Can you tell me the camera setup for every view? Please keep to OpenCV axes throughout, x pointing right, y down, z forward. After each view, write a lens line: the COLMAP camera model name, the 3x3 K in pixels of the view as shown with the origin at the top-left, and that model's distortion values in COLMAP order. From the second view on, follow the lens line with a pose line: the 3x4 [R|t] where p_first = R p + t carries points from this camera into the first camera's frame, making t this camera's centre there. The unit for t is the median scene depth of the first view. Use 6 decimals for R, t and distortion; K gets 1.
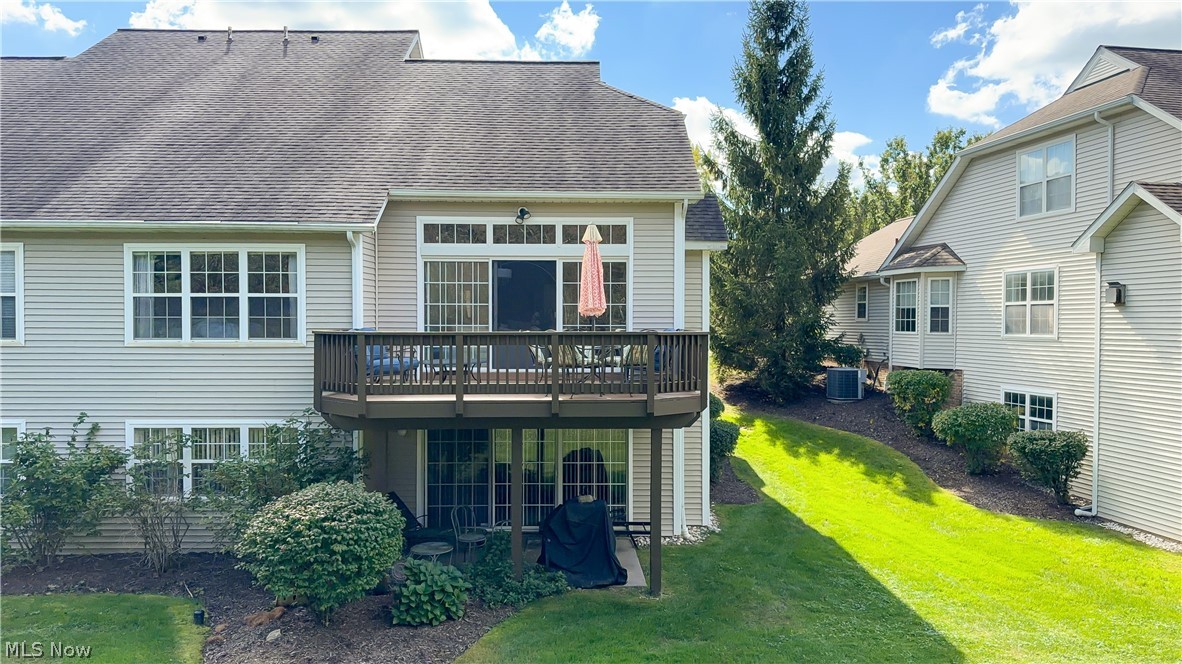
lens RADIAL K [[835.2, 0, 591.0], [0, 835.2, 332.0], [0, 0, 1]] dist [0.101971, -0.118936]
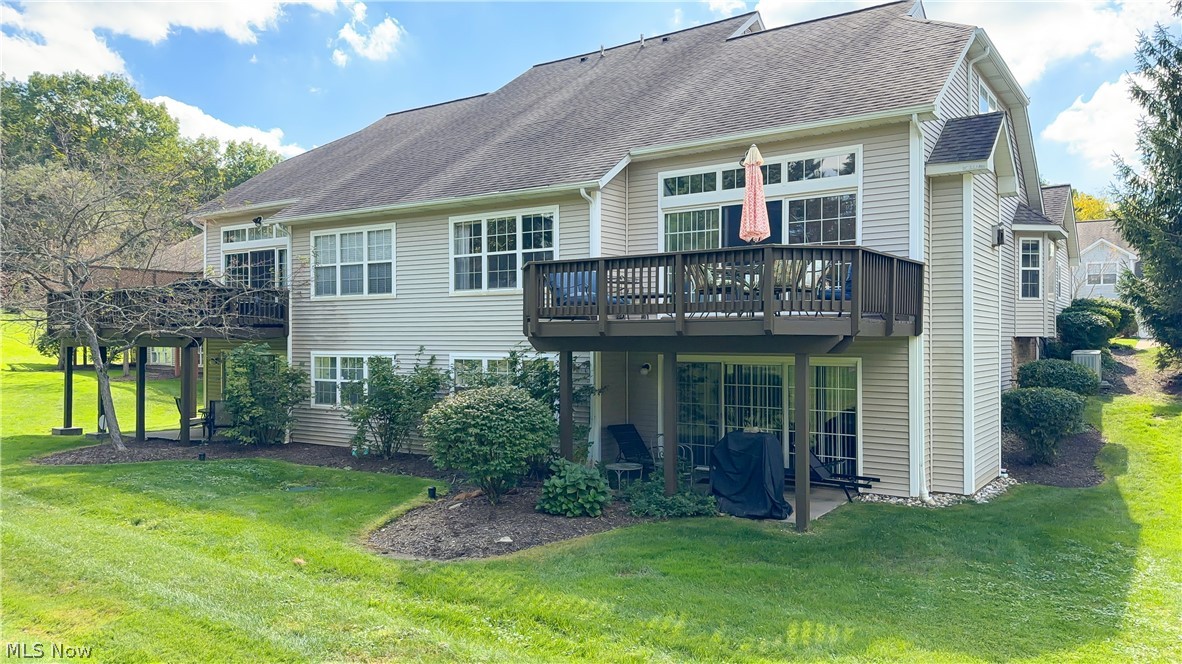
lens RADIAL K [[835.2, 0, 591.0], [0, 835.2, 332.0], [0, 0, 1]] dist [0.101971, -0.118936]
pose [[0.814763, -0.006711, -0.579755, 0.370679], [-0.004762, 0.999822, -0.018265, 0.093573], [0.579774, 0.017642, 0.814586, 0.082497]]
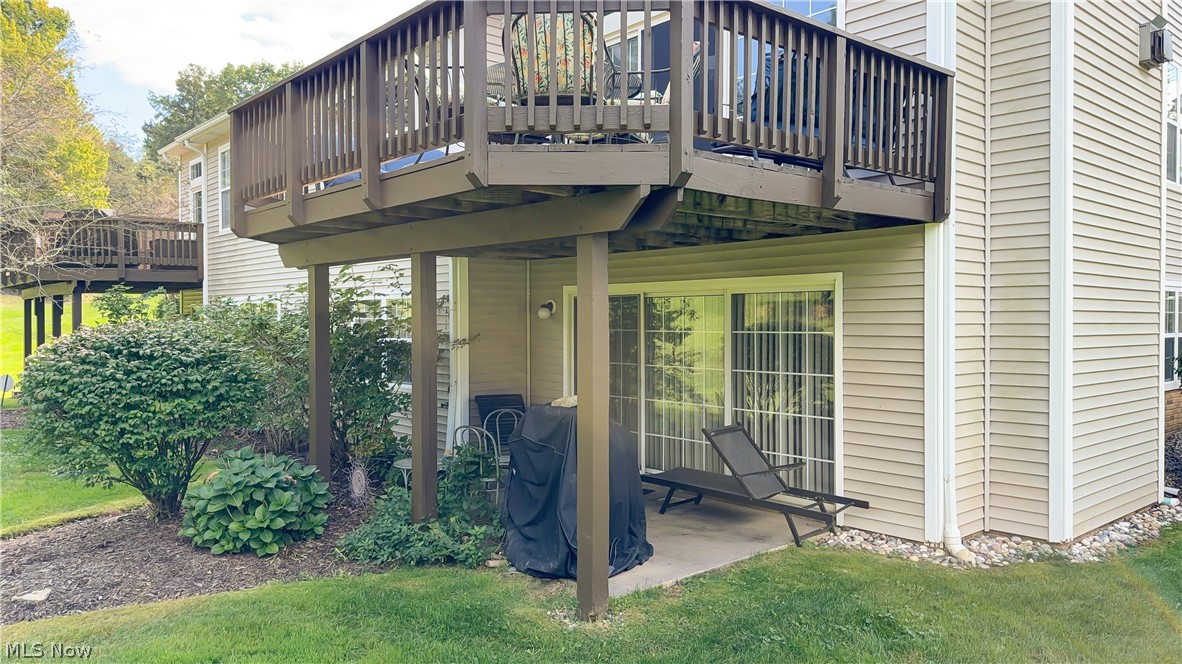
lens RADIAL K [[835.2, 0, 591.0], [0, 835.2, 332.0], [0, 0, 1]] dist [0.101971, -0.118936]
pose [[0.654654, 0.008691, -0.755878, 0.350817], [-0.004750, 0.999961, 0.007384, 0.137571], [0.755913, -0.001244, 0.654671, 0.612532]]
